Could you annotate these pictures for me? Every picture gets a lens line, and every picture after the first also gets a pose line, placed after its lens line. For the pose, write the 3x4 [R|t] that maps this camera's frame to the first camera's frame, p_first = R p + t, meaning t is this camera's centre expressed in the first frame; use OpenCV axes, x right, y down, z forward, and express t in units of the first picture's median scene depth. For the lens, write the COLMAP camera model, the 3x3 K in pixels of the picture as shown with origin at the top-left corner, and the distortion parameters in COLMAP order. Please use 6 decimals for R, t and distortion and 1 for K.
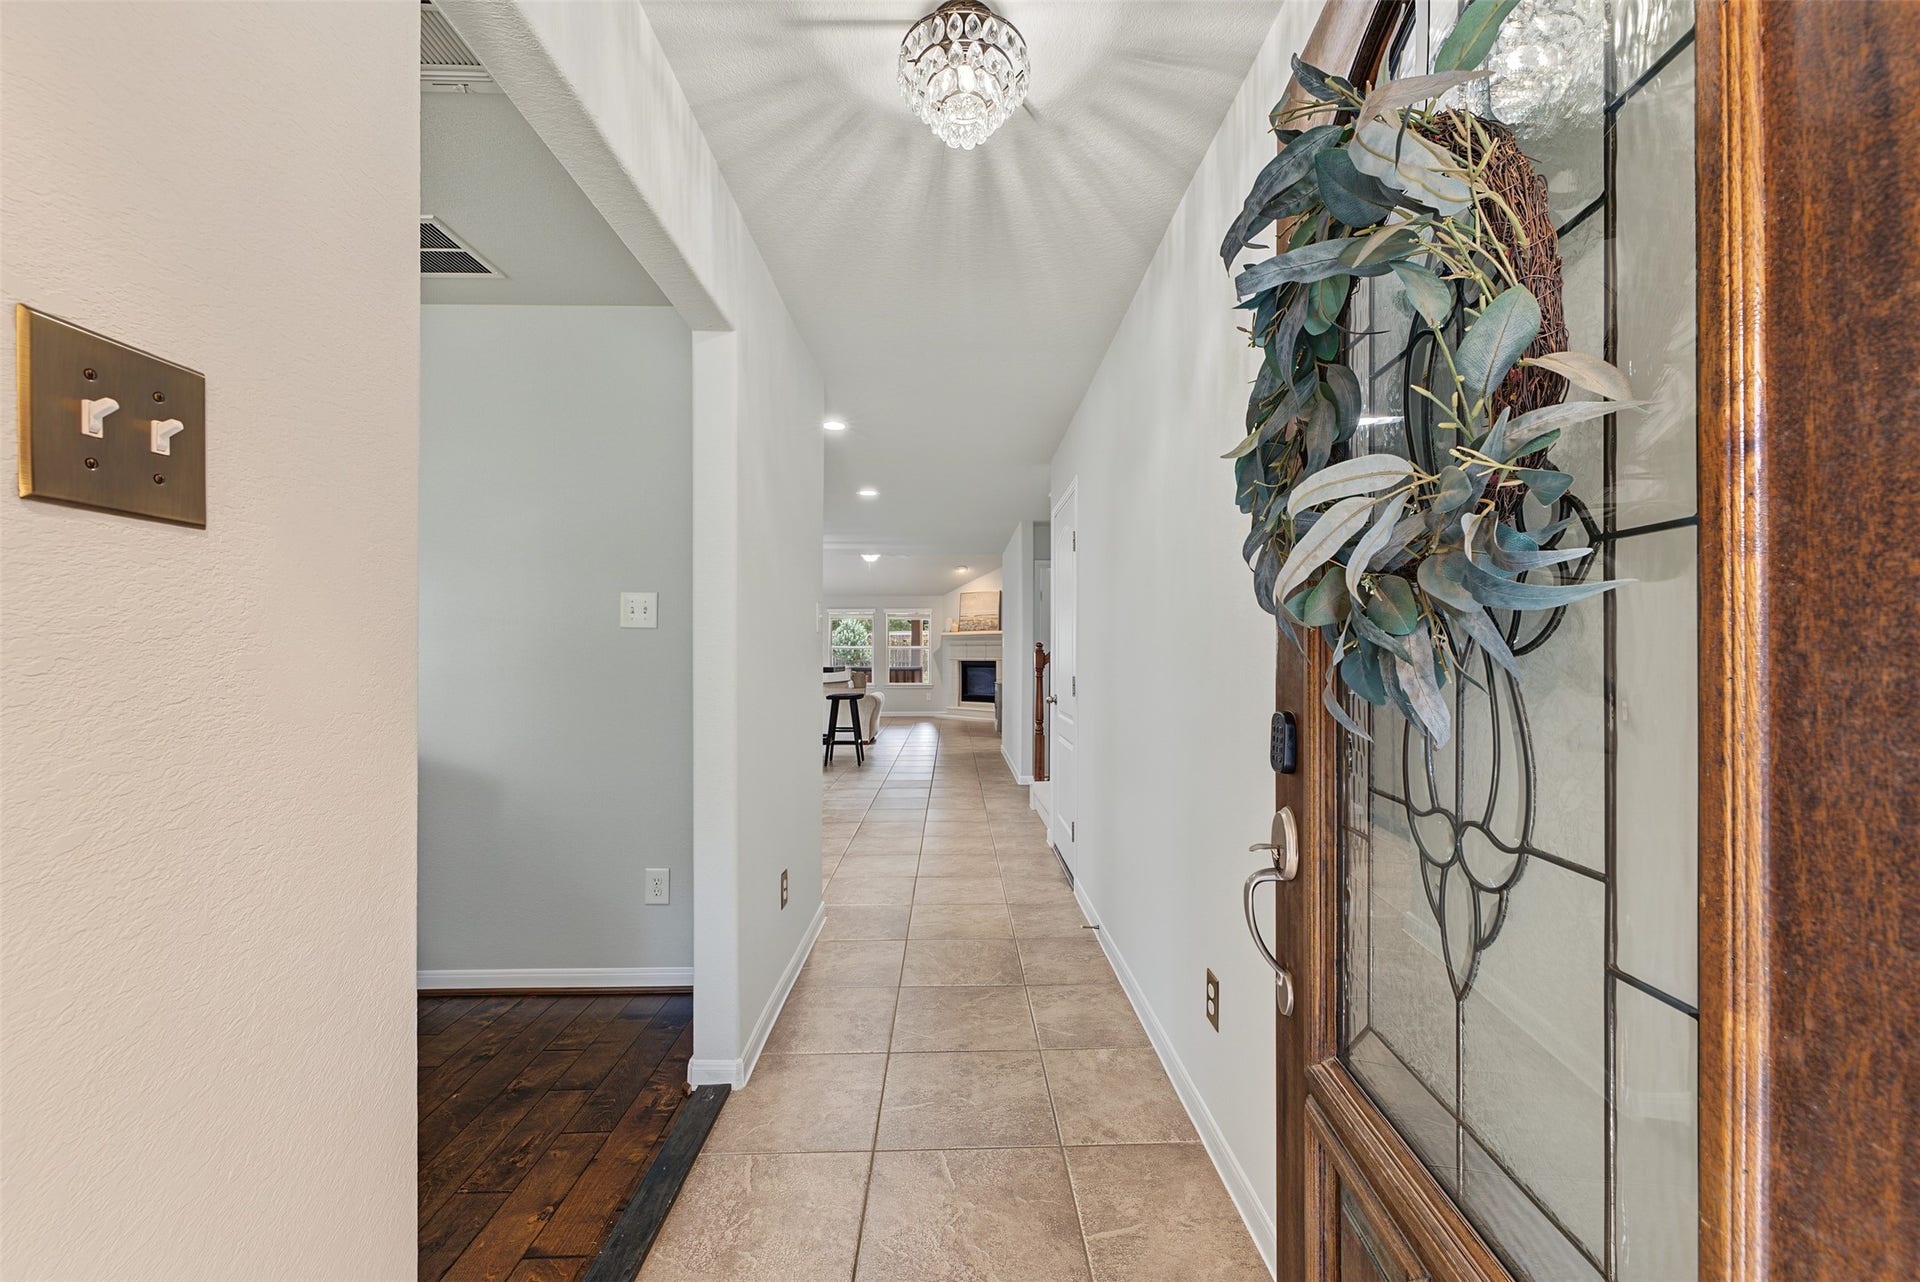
lens RADIAL K [[782.1, 0, 963.7], [0, 782.1, 650.2], [0, 0, 1]] dist [0.006544, -0.001532]
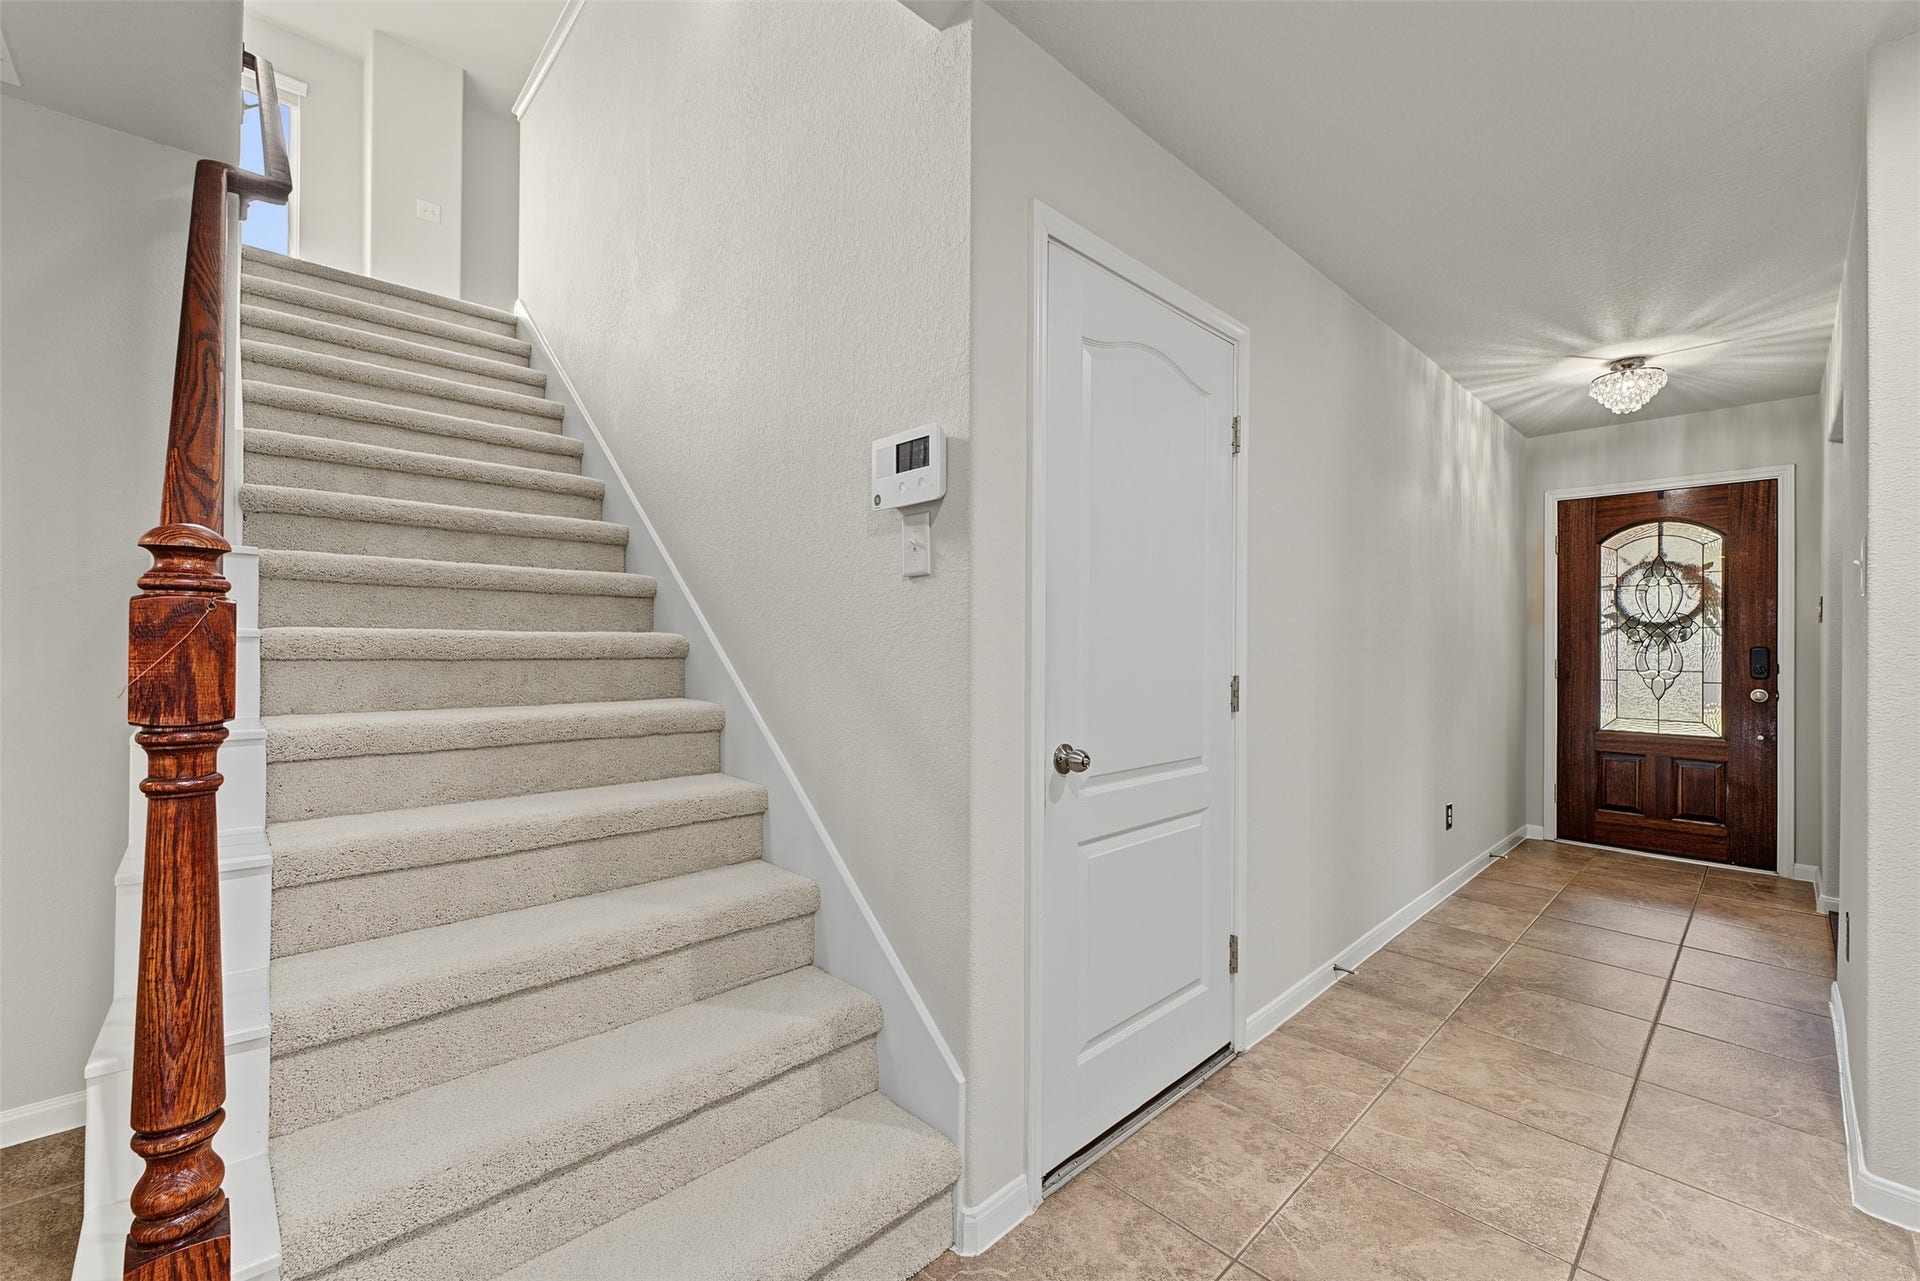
lens RADIAL K [[782.1, 0, 977.5], [0, 782.1, 638.9], [0, 0, 1]] dist [0.006544, -0.001532]
pose [[-0.687437, -0.003043, 0.726237, -0.183269], [-0.008720, 0.999954, -0.004065, 0.012627], [-0.726191, -0.009127, -0.687432, 1.995077]]
